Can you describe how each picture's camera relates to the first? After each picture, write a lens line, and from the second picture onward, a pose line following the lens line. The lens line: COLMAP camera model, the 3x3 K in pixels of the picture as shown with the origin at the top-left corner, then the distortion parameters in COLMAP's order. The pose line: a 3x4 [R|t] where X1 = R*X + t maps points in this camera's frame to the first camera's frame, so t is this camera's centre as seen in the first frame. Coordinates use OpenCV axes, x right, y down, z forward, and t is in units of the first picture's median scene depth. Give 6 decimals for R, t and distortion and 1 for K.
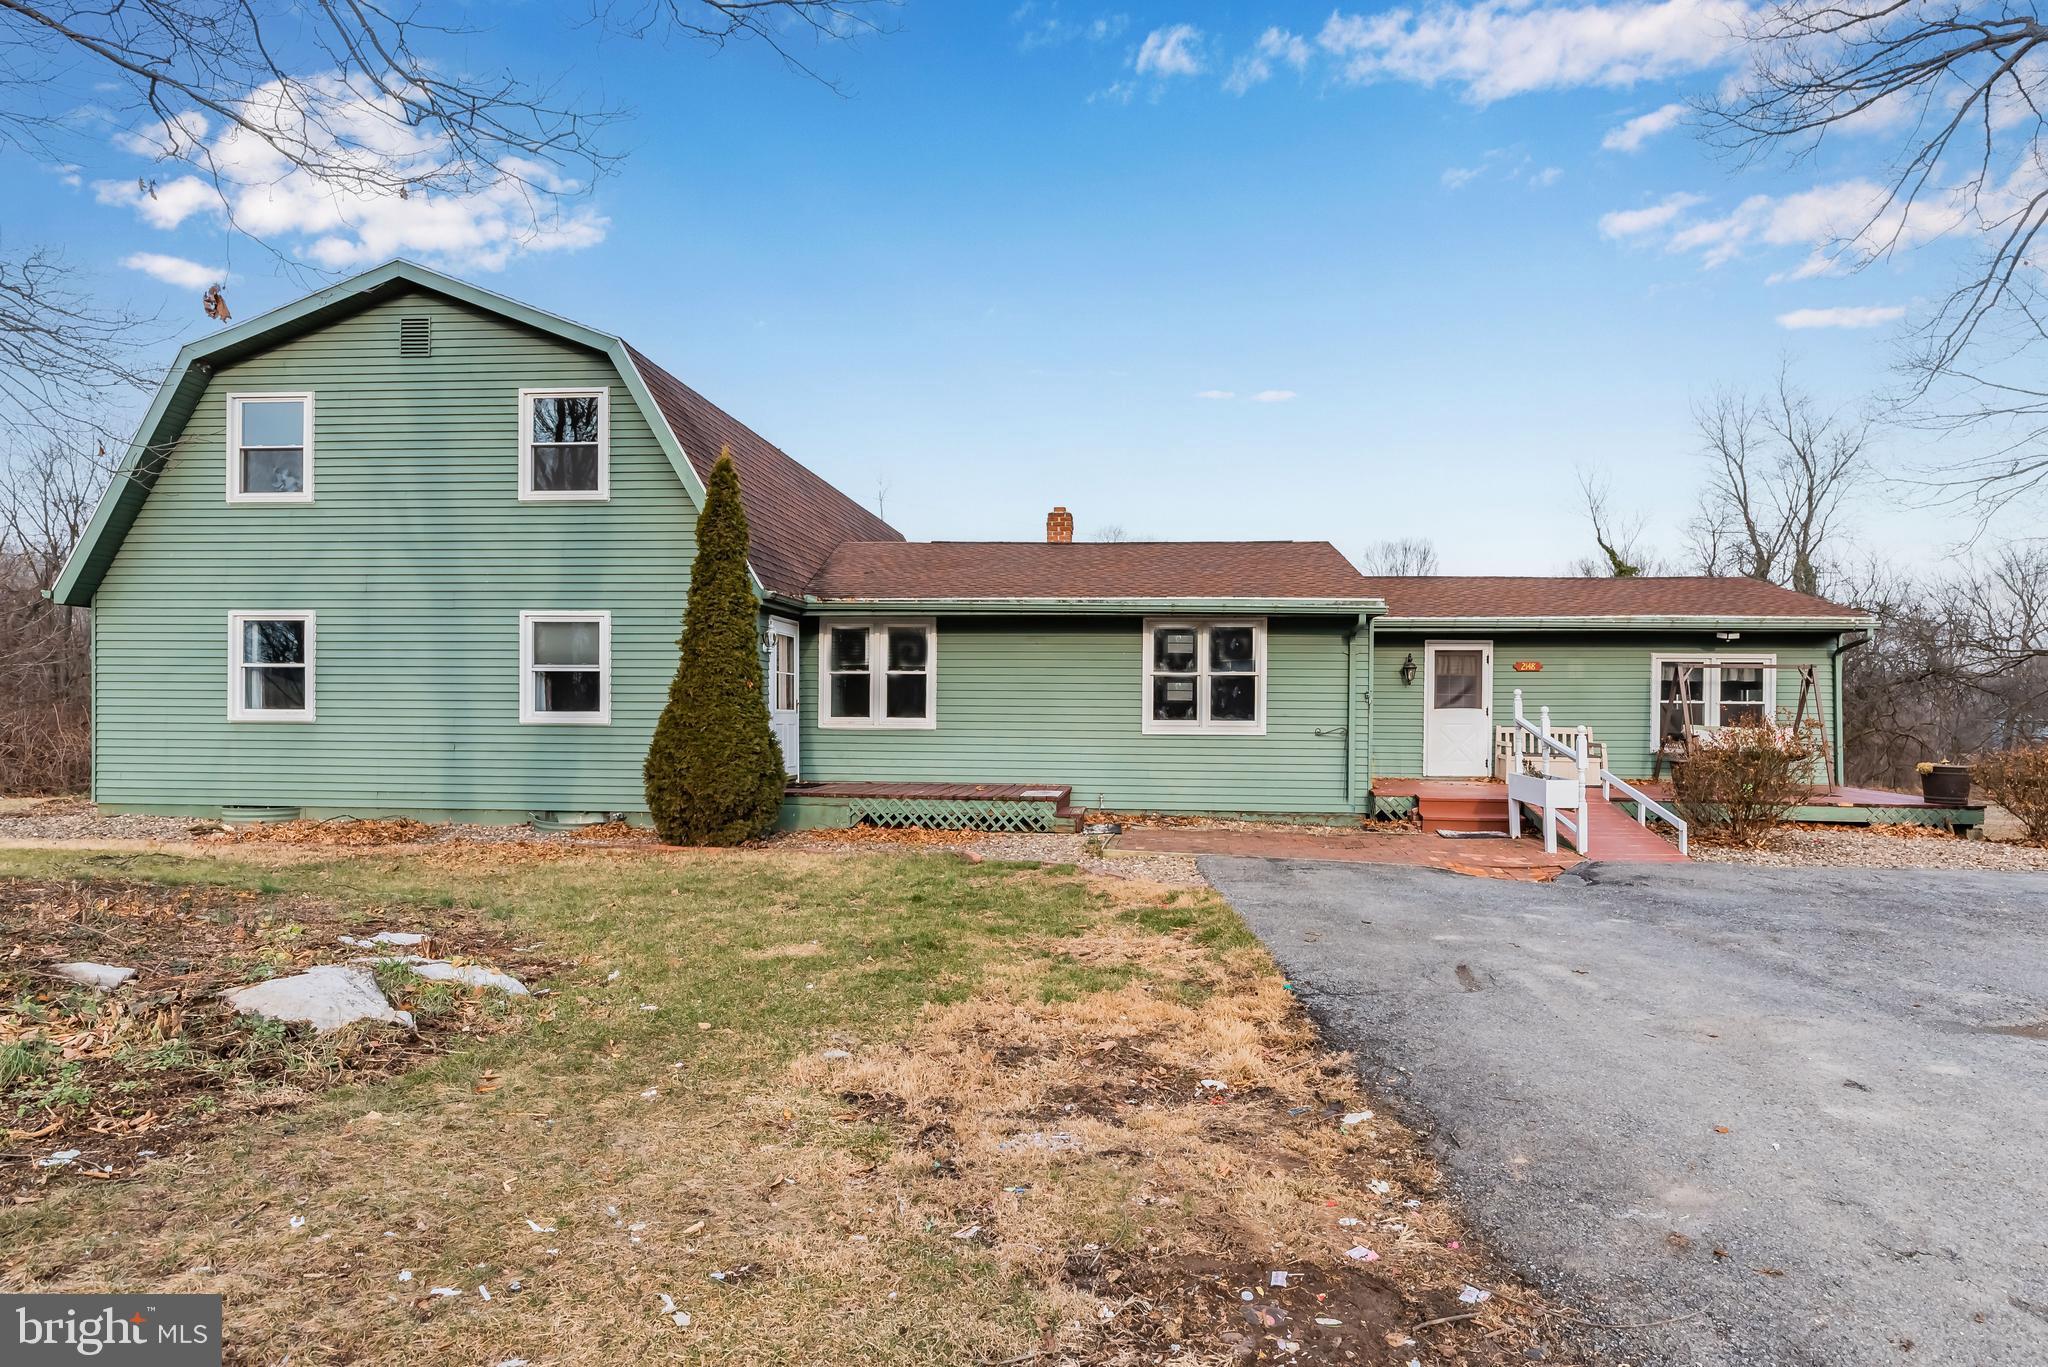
lens RADIAL K [[995.6, 0, 1017.9], [0, 995.6, 721.9], [0, 0, 1]] dist [-0.000504, 0.003509]
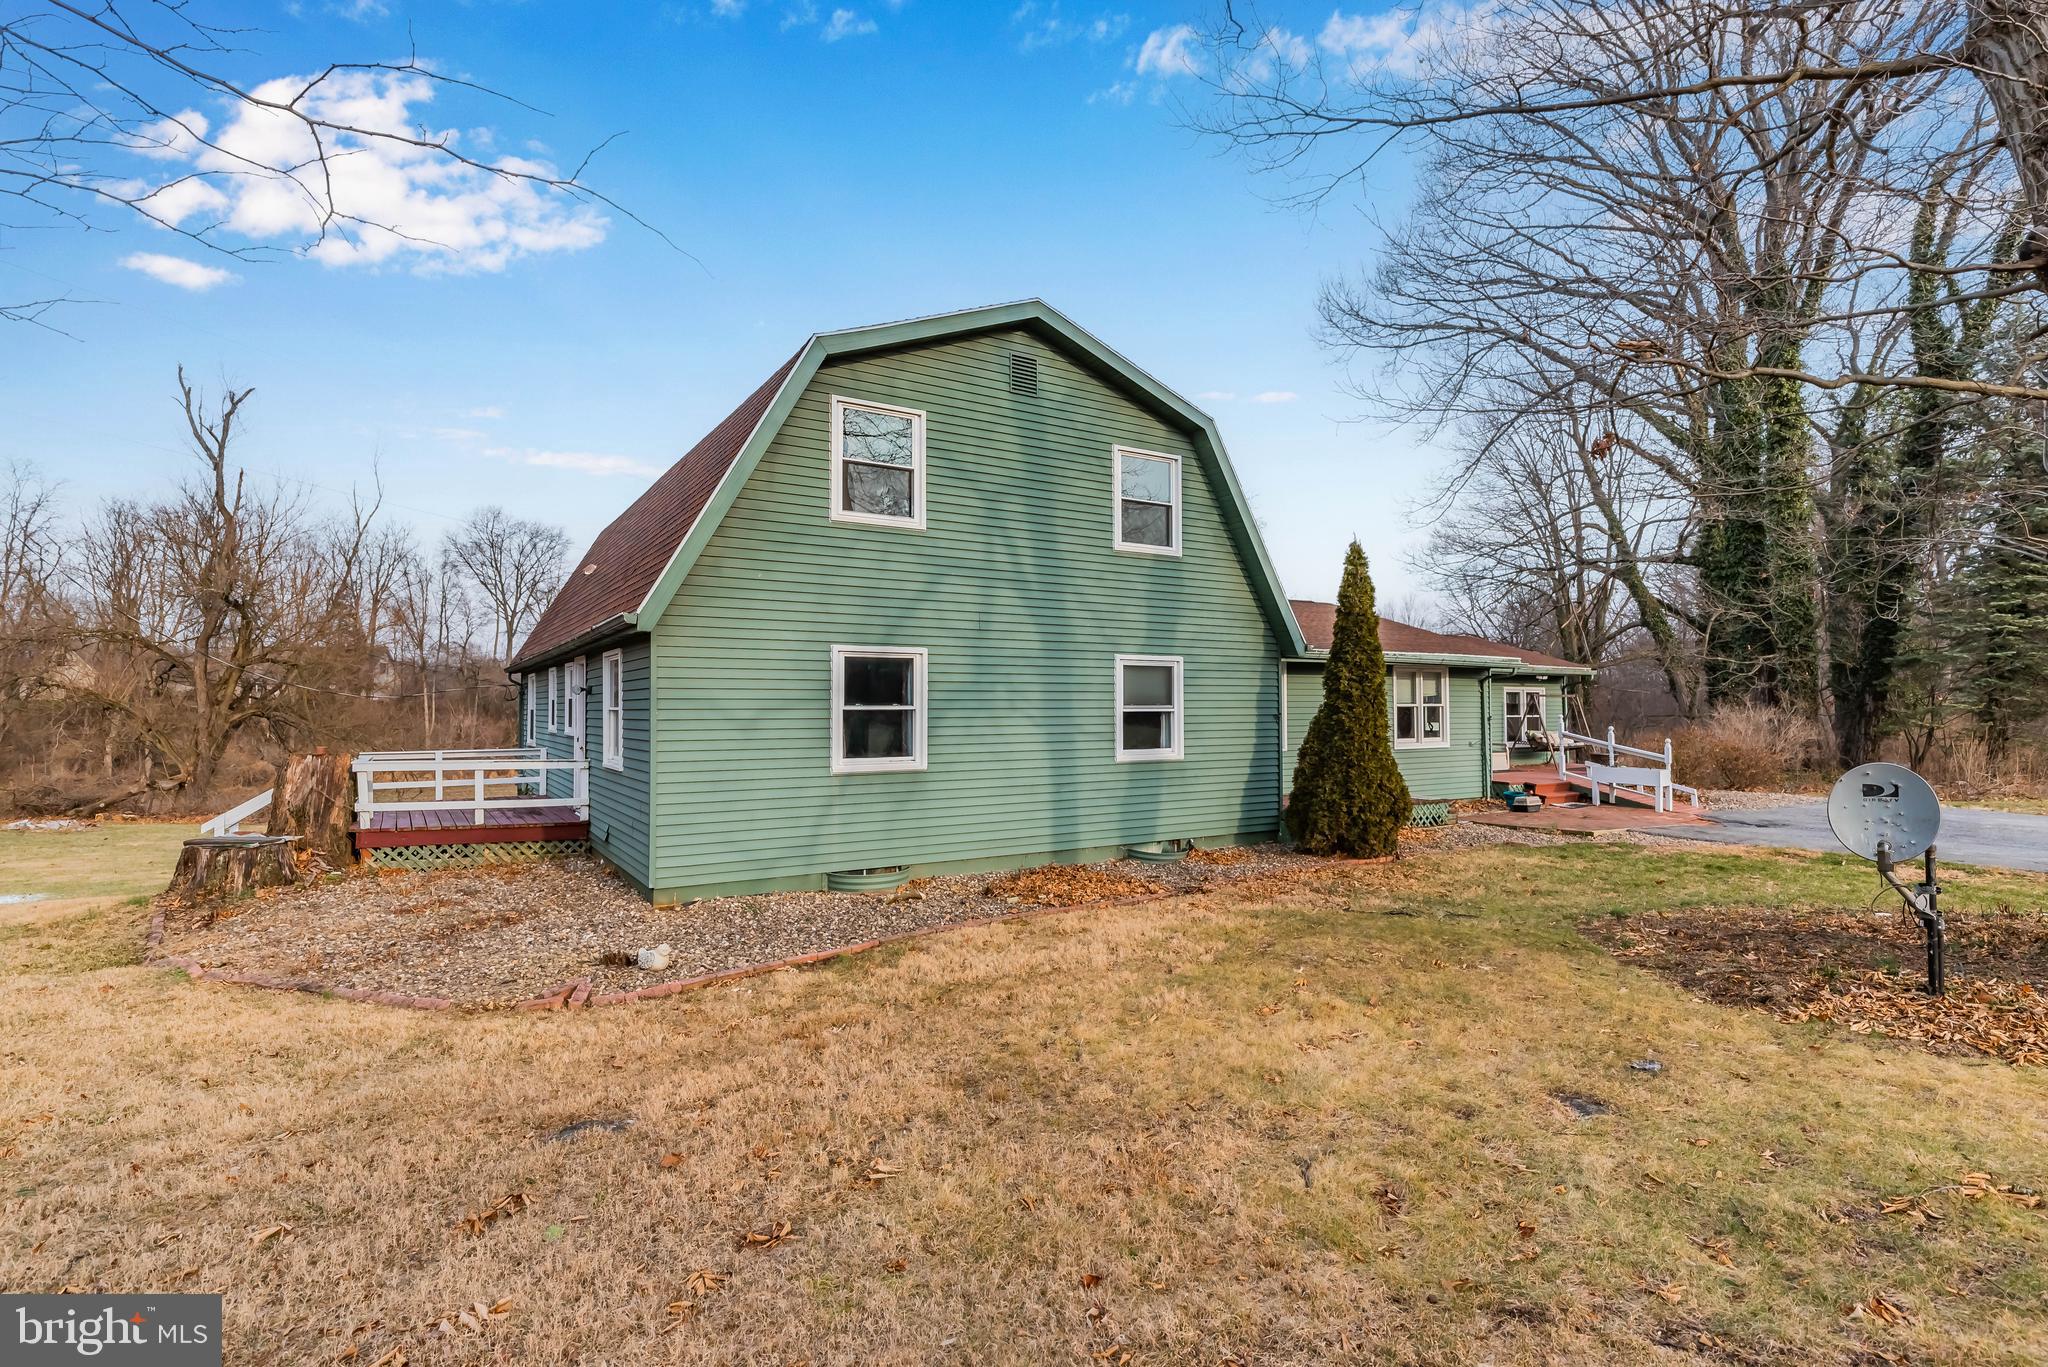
lens RADIAL K [[995.6, 0, 1029.2], [0, 995.6, 678.1], [0, 0, 1]] dist [-0.000504, 0.003509]
pose [[0.803448, 0.007724, 0.595325, -1.176723], [0.010825, 0.999561, -0.027577, -0.058115], [-0.595277, 0.028601, 0.803012, 0.209777]]
